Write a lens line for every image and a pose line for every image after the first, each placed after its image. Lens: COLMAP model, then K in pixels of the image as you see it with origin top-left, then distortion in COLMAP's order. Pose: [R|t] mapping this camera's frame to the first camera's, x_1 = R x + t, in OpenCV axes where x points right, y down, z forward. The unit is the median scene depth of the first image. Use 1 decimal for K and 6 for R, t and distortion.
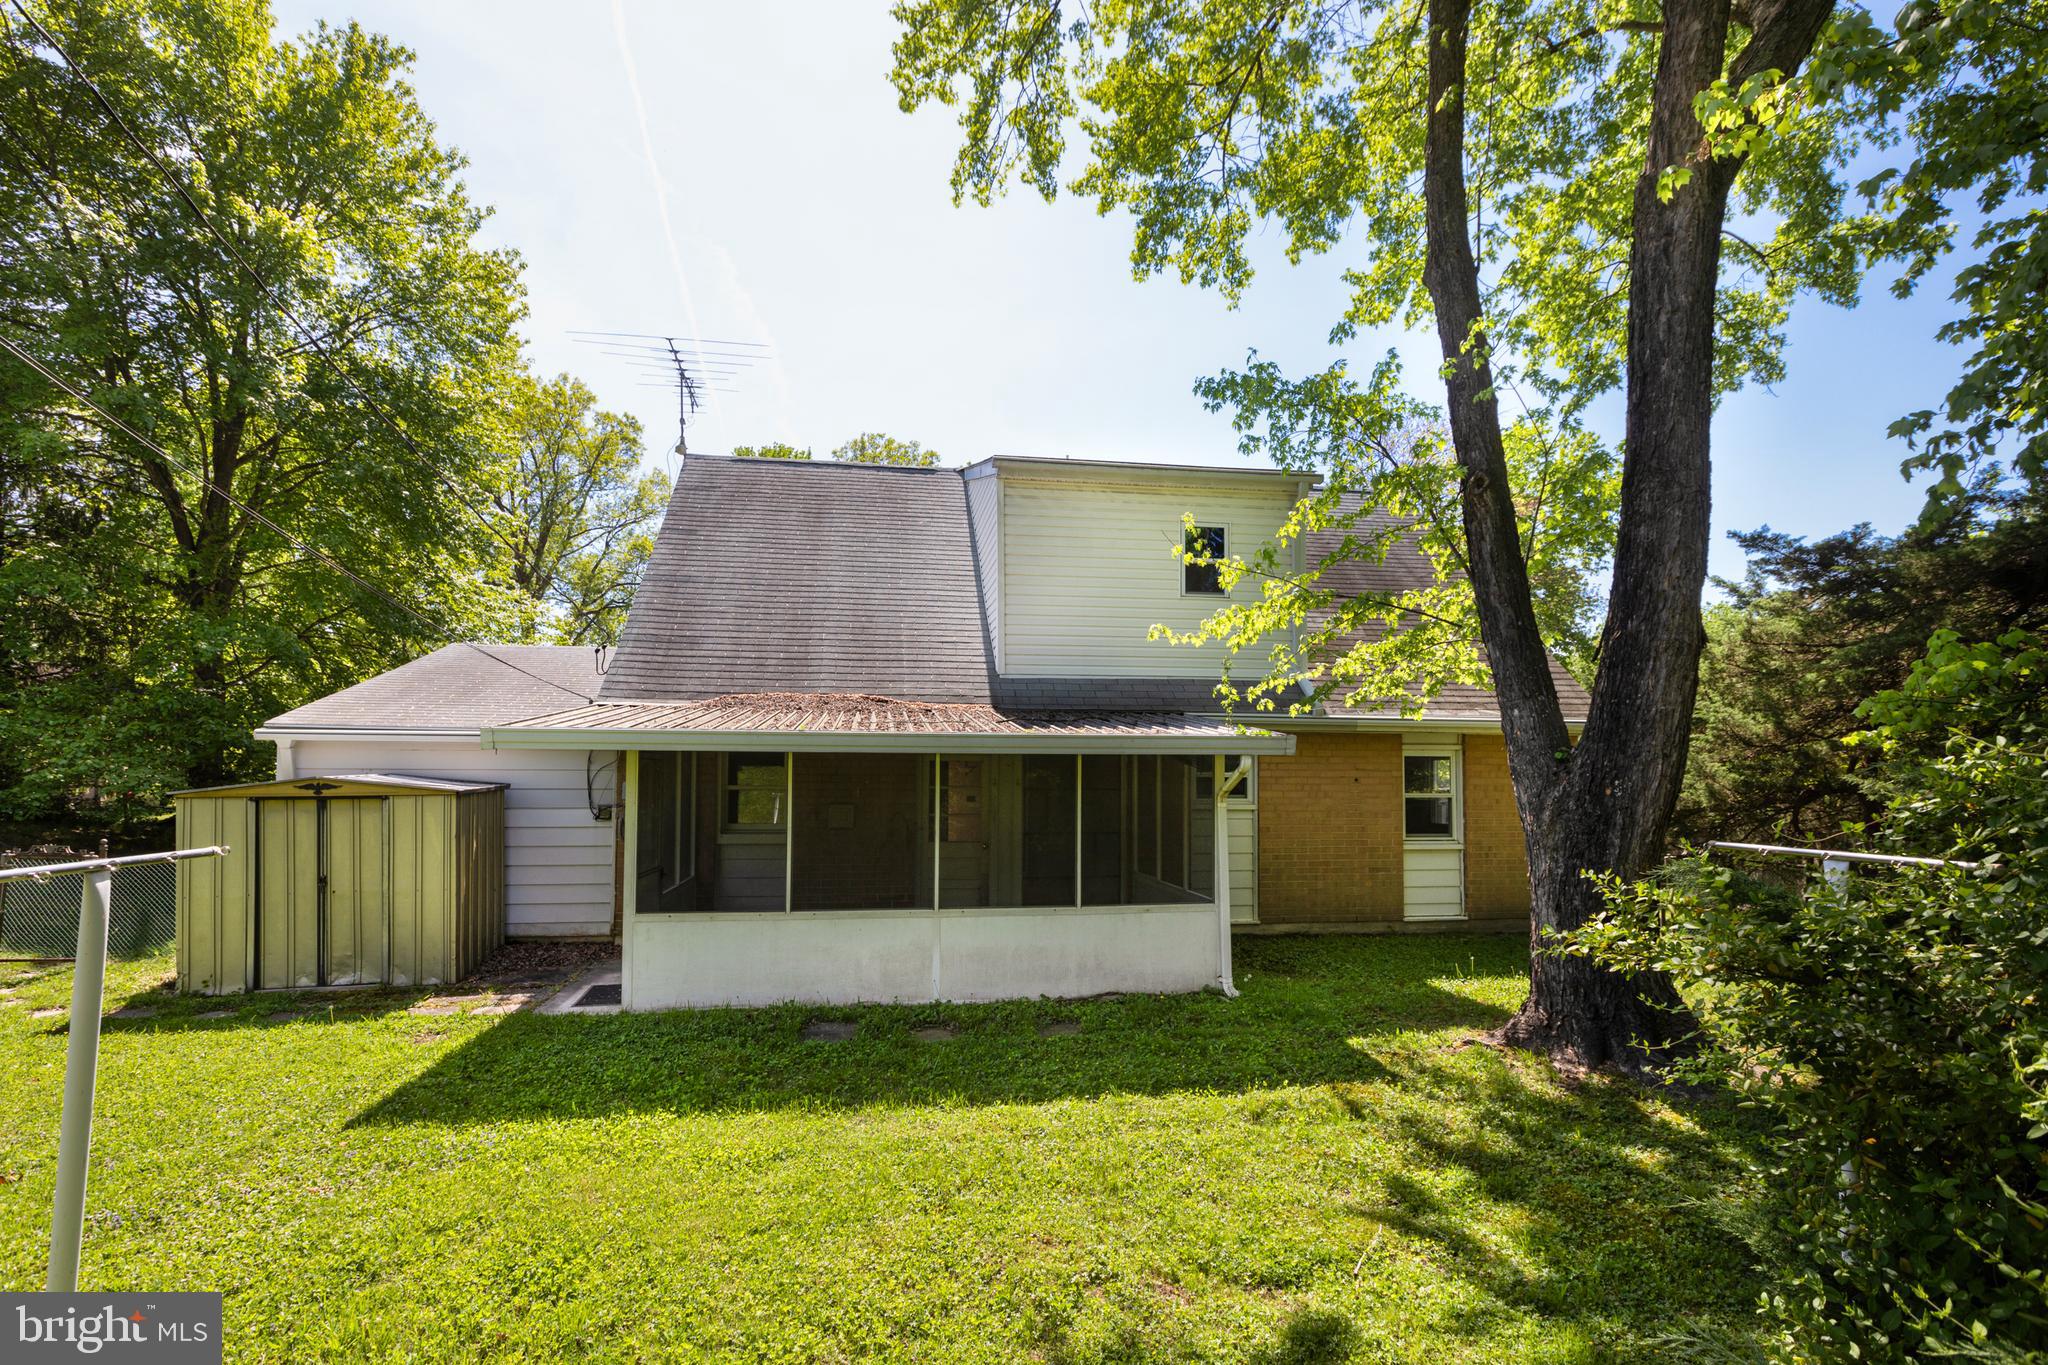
lens RADIAL K [[957.9, 0, 1018.5], [0, 957.9, 670.4], [0, 0, 1]] dist [0.000746, 0.000902]
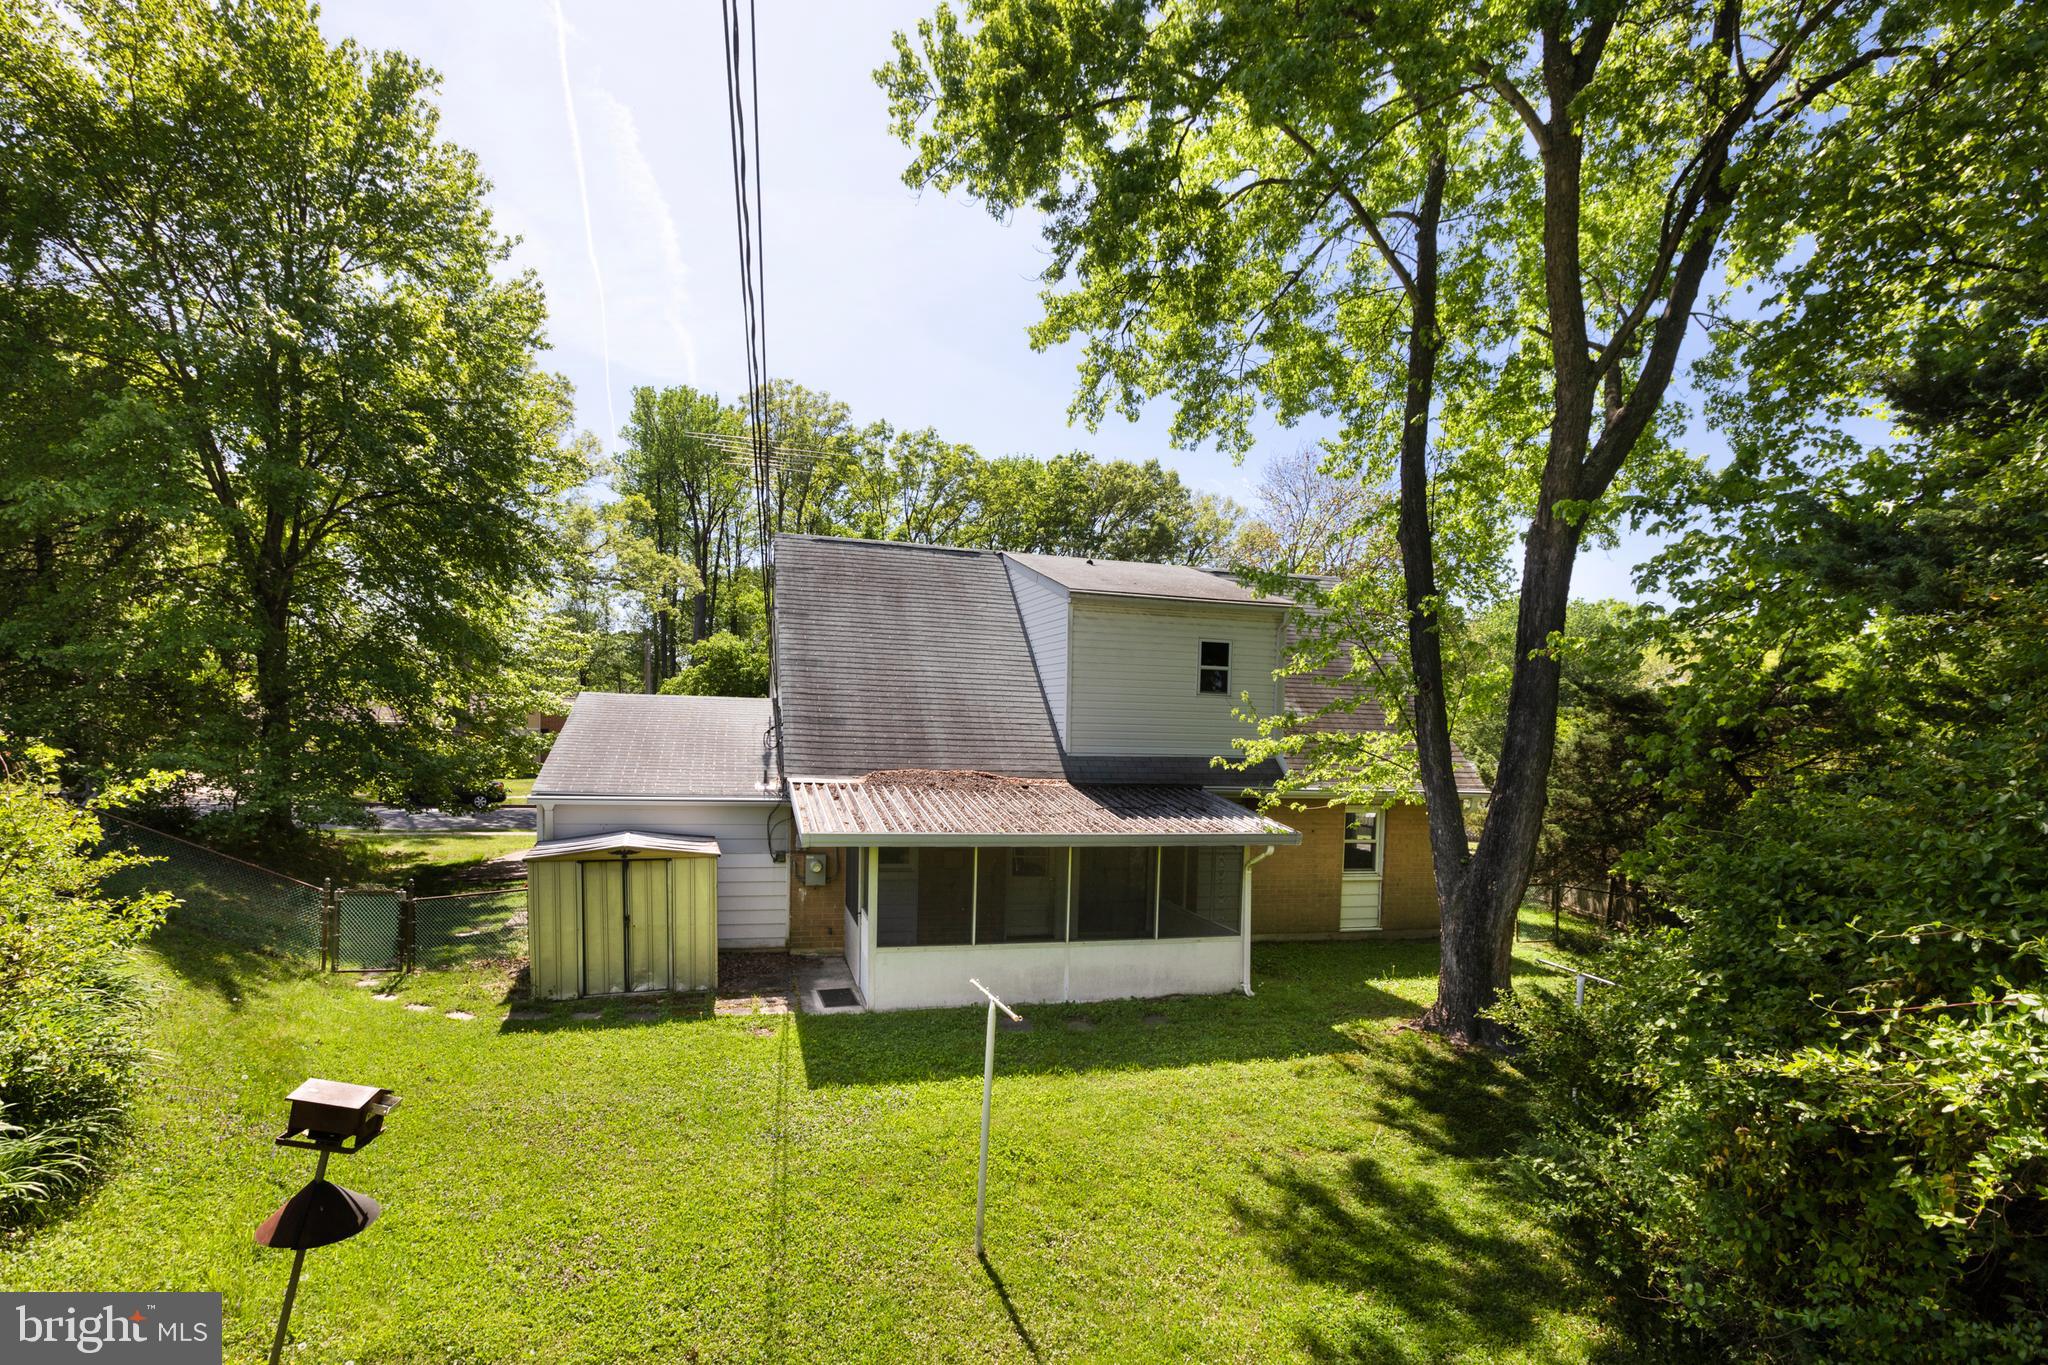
lens RADIAL K [[986.7, 0, 1024.0], [0, 986.7, 682.5], [0, 0, 1]] dist [-0.001695, 0.000069]
pose [[0.991856, 0.031020, 0.123532, -0.359453], [-0.039304, 0.997098, 0.065194, -0.259272], [-0.121151, -0.069518, 0.990197, -0.510523]]
